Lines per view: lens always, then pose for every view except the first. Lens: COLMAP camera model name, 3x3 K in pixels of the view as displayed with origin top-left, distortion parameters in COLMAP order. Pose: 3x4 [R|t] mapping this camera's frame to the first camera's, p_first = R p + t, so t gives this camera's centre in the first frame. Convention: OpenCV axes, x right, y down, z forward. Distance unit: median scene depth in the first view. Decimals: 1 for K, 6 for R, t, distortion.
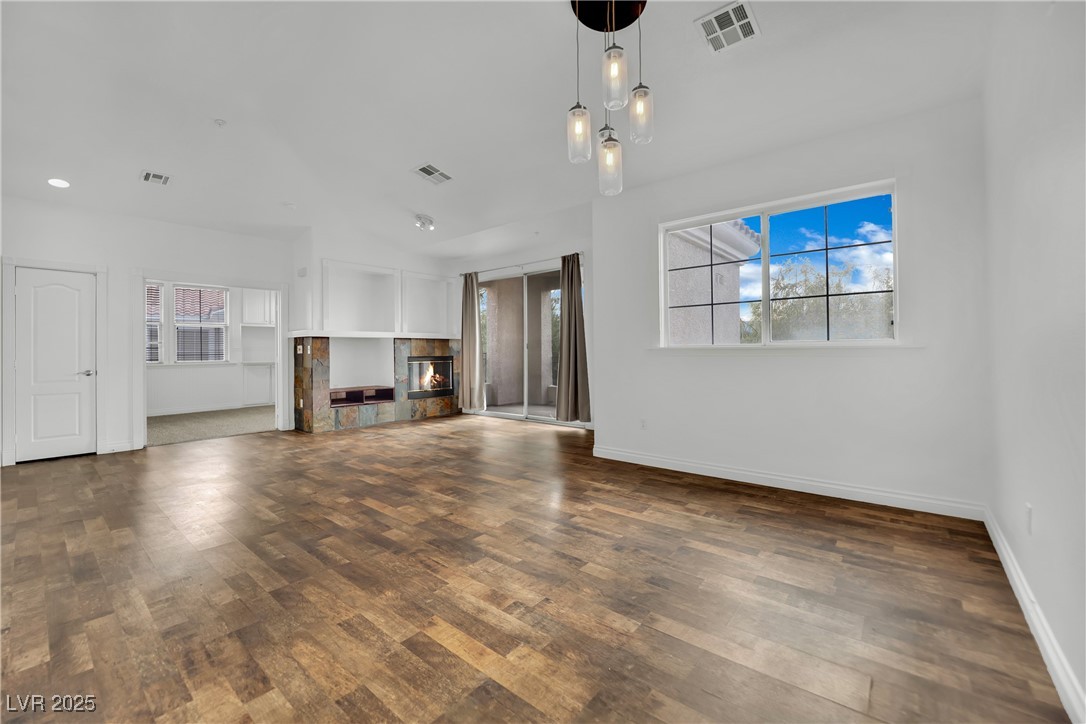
lens RADIAL K [[450.9, 0, 546.2], [0, 450.9, 348.6], [0, 0, 1]] dist [-0.018102, 0.000413]
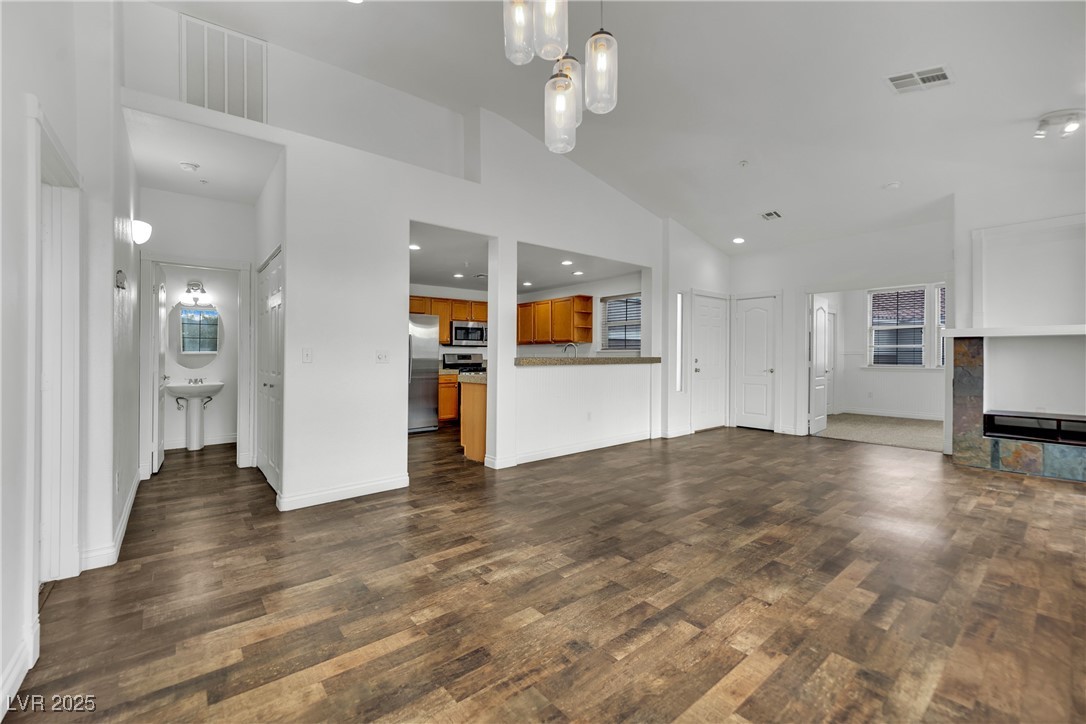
lens RADIAL K [[450.9, 0, 542.8], [0, 450.9, 356.8], [0, 0, 1]] dist [-0.018102, 0.000413]
pose [[-0.197265, 0.011138, -0.980287, 0.616112], [0.005283, 0.999933, 0.010298, -0.008934], [0.980336, -0.003147, -0.197311, 0.789023]]
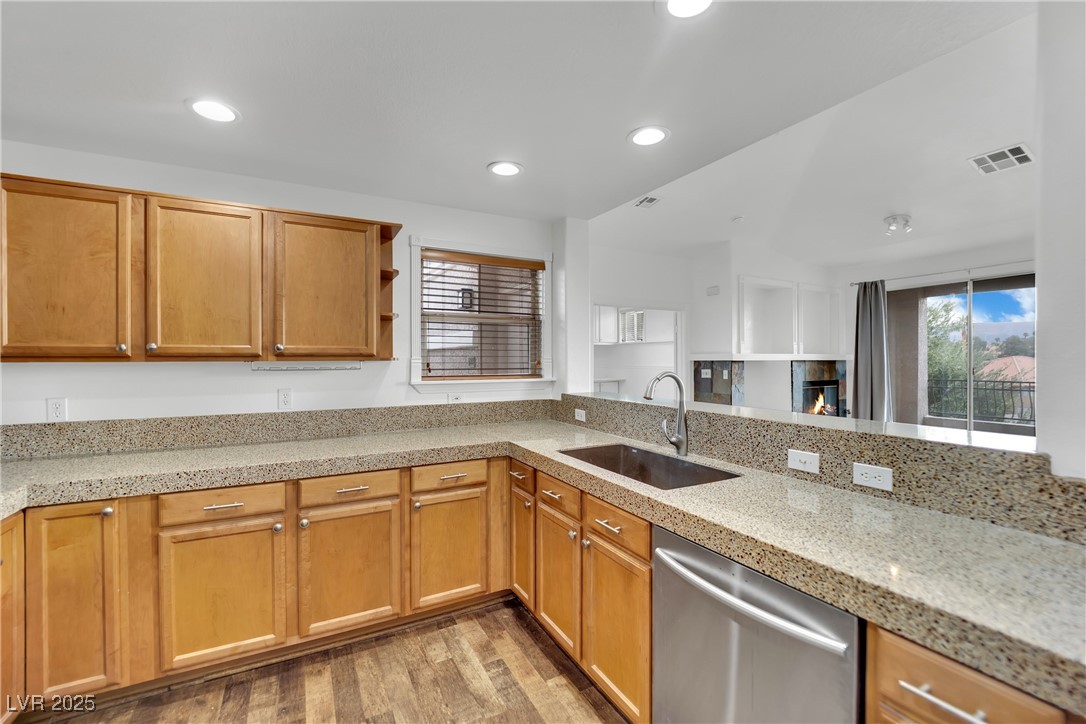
lens RADIAL K [[450.9, 0, 538.9], [0, 450.9, 365.2], [0, 0, 1]] dist [-0.018102, 0.000413]
pose [[0.927437, 0.010479, -0.373834, -0.935031], [-0.003385, 0.999802, 0.019627, -0.059594], [0.373965, -0.016937, 0.927288, -0.030547]]
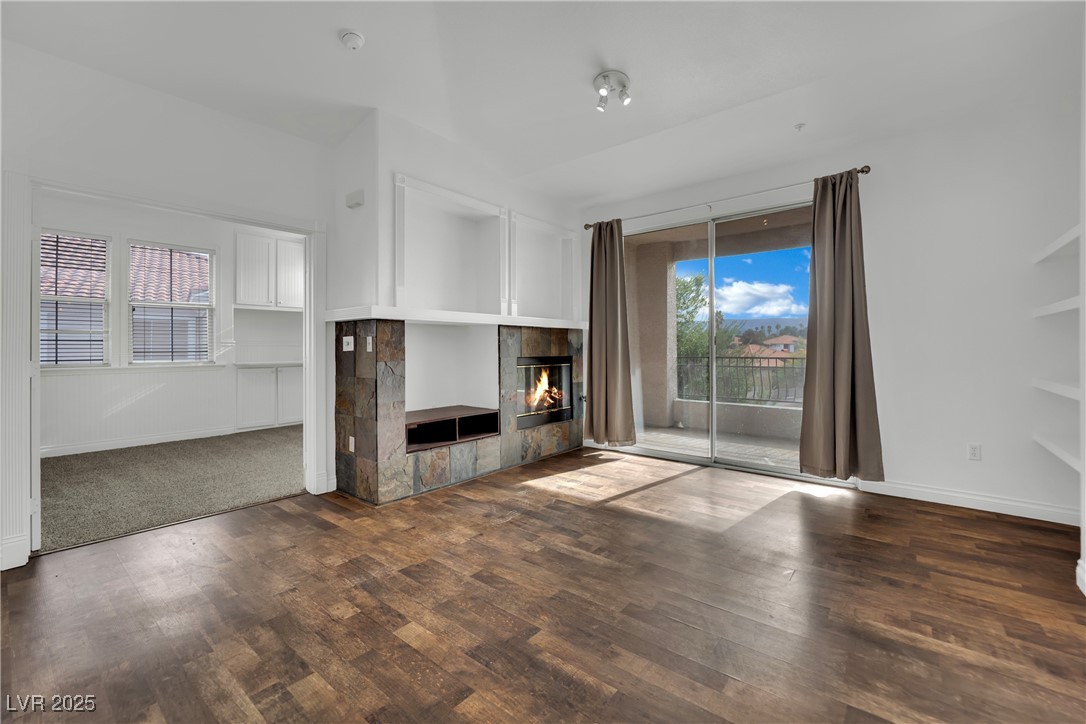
lens RADIAL K [[450.9, 0, 541.3], [0, 450.9, 347.2], [0, 0, 1]] dist [-0.018102, 0.000413]
pose [[0.999933, 0.005095, 0.010390, -0.571941], [-0.005103, 0.999987, 0.000721, 0.008217], [-0.010386, -0.000774, 0.999946, 0.812728]]
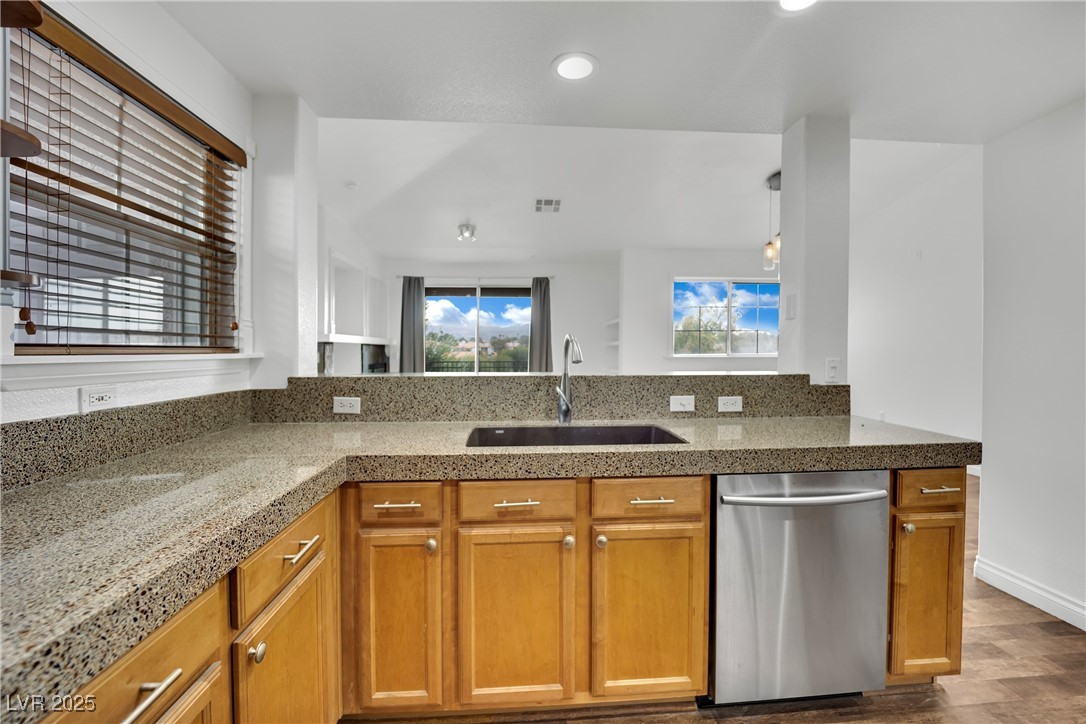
lens RADIAL K [[450.9, 0, 552.1], [0, 450.9, 358.4], [0, 0, 1]] dist [-0.018102, 0.000413]
pose [[0.717857, -0.005143, 0.696171, -1.385599], [-0.006170, 0.999886, 0.013748, -0.017825], [-0.696163, -0.014165, 0.717744, 0.199579]]
